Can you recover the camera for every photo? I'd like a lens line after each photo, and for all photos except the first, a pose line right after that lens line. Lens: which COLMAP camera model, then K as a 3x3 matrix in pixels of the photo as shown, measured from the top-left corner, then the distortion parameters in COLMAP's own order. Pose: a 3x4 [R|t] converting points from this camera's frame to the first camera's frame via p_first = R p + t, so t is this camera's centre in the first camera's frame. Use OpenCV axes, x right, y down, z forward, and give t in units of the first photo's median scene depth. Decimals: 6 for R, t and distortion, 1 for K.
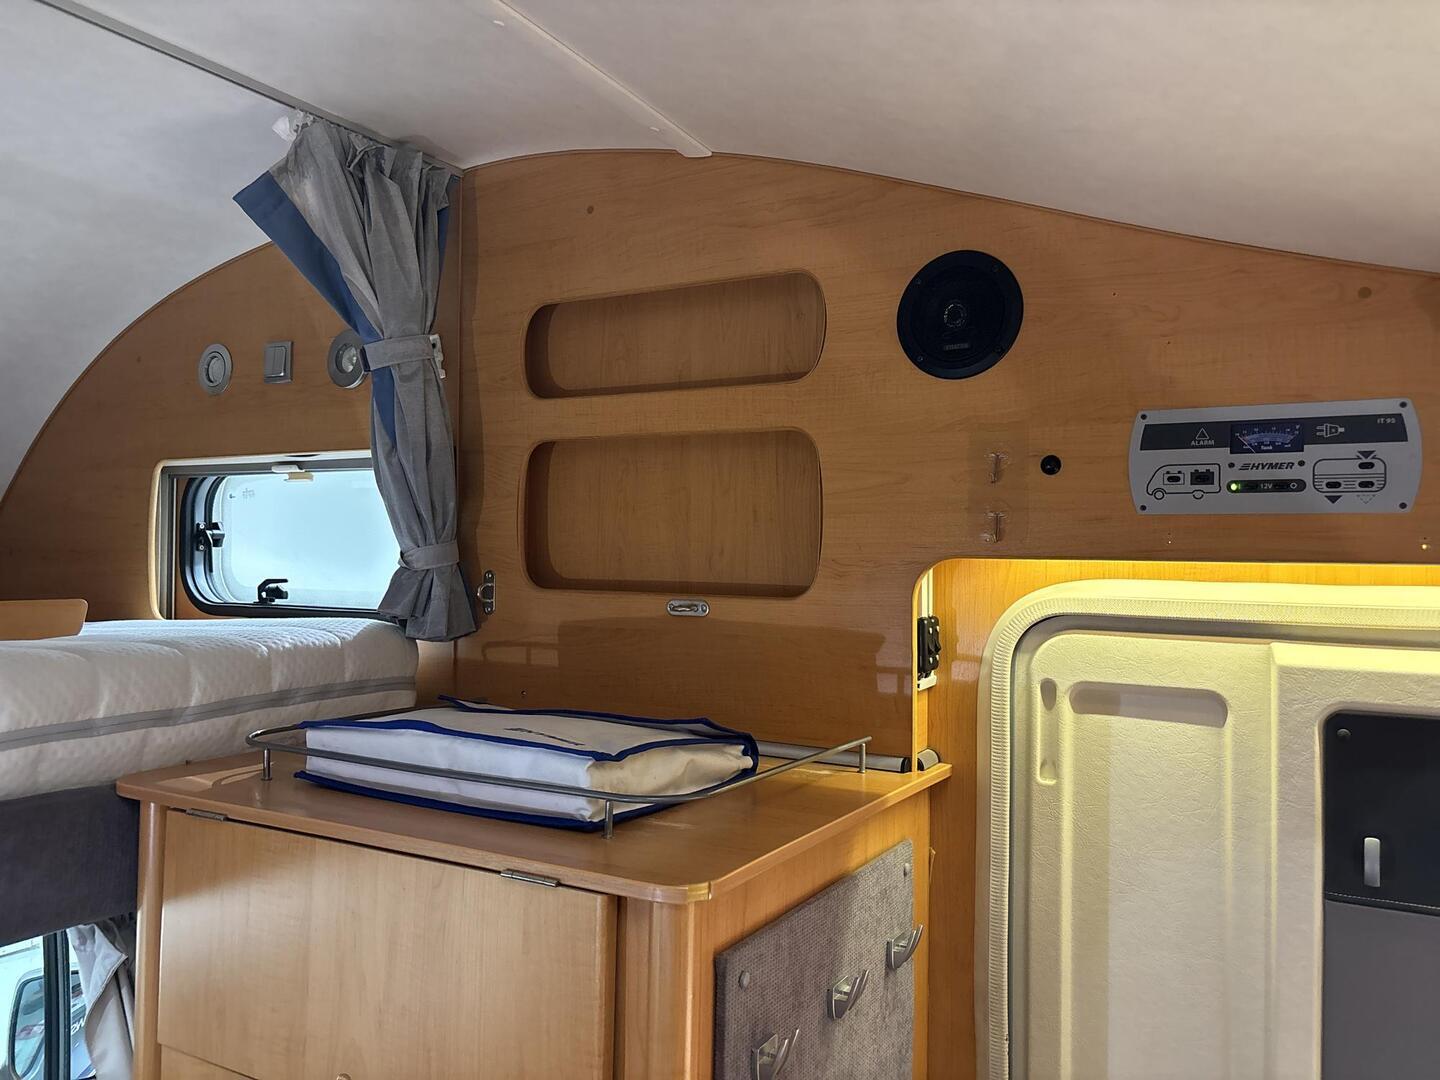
lens RADIAL K [[1093.3, 0, 726.1], [0, 1093.3, 534.4], [0, 0, 1]] dist [0.043756, -0.048024]
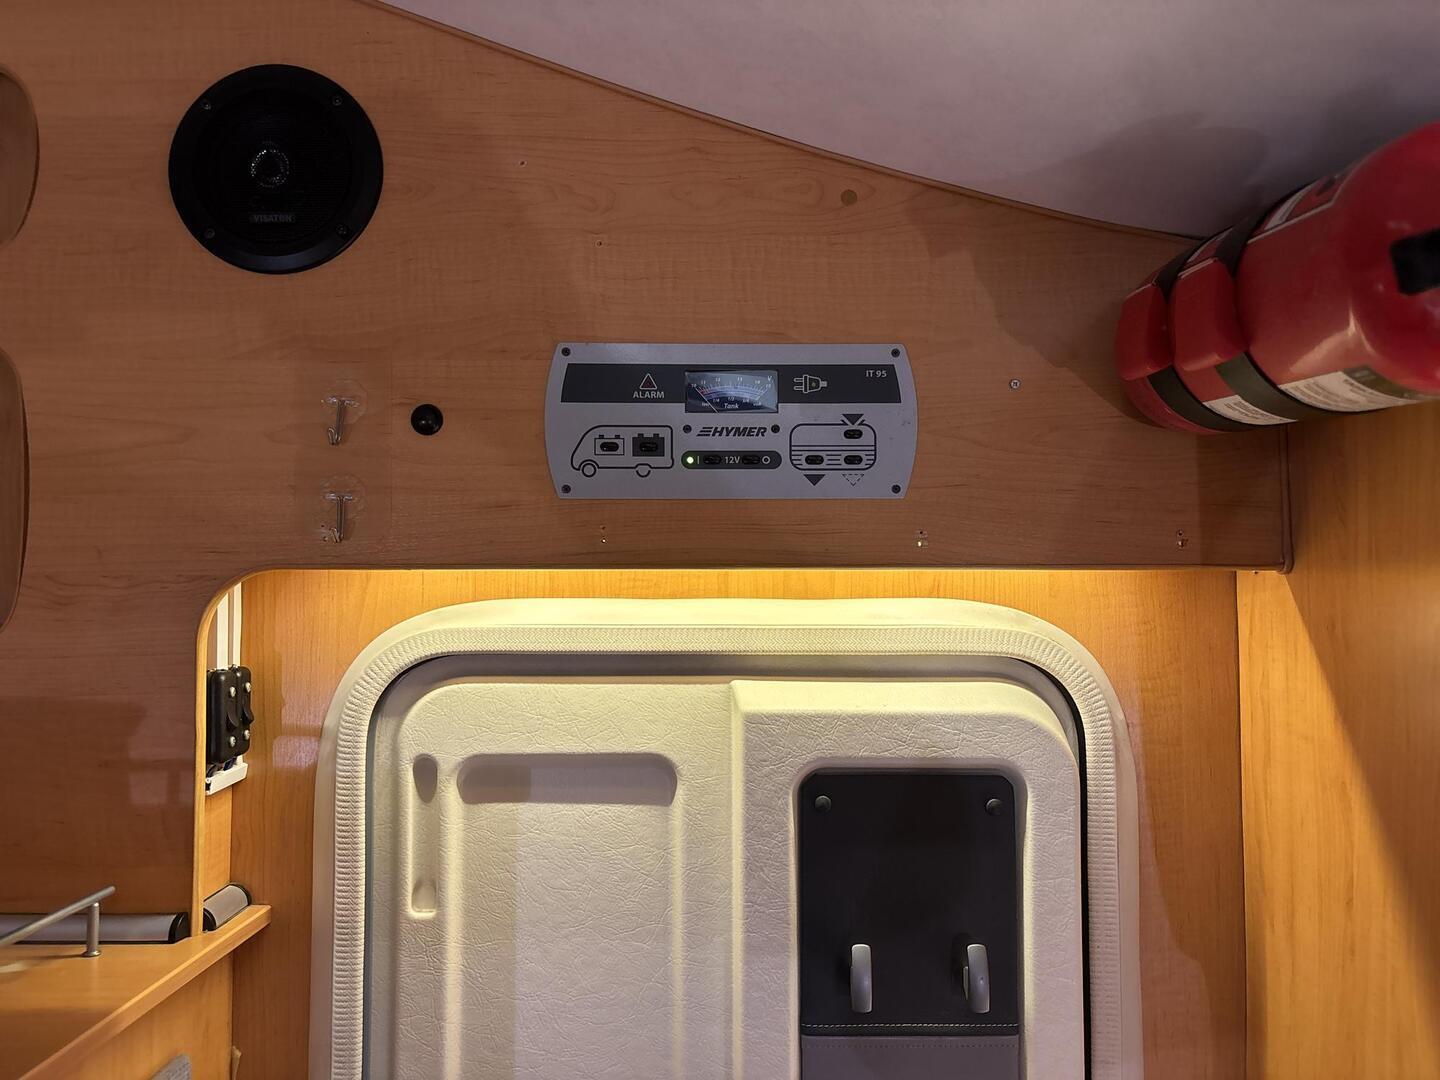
lens RADIAL K [[1093.3, 0, 724.3], [0, 1093.3, 545.0], [0, 0, 1]] dist [0.043756, -0.048024]
pose [[0.860951, 0.002787, 0.508680, 0.123632], [0.004326, 0.999909, -0.012801, 0.018190], [-0.508669, 0.013221, 0.860861, 0.376613]]
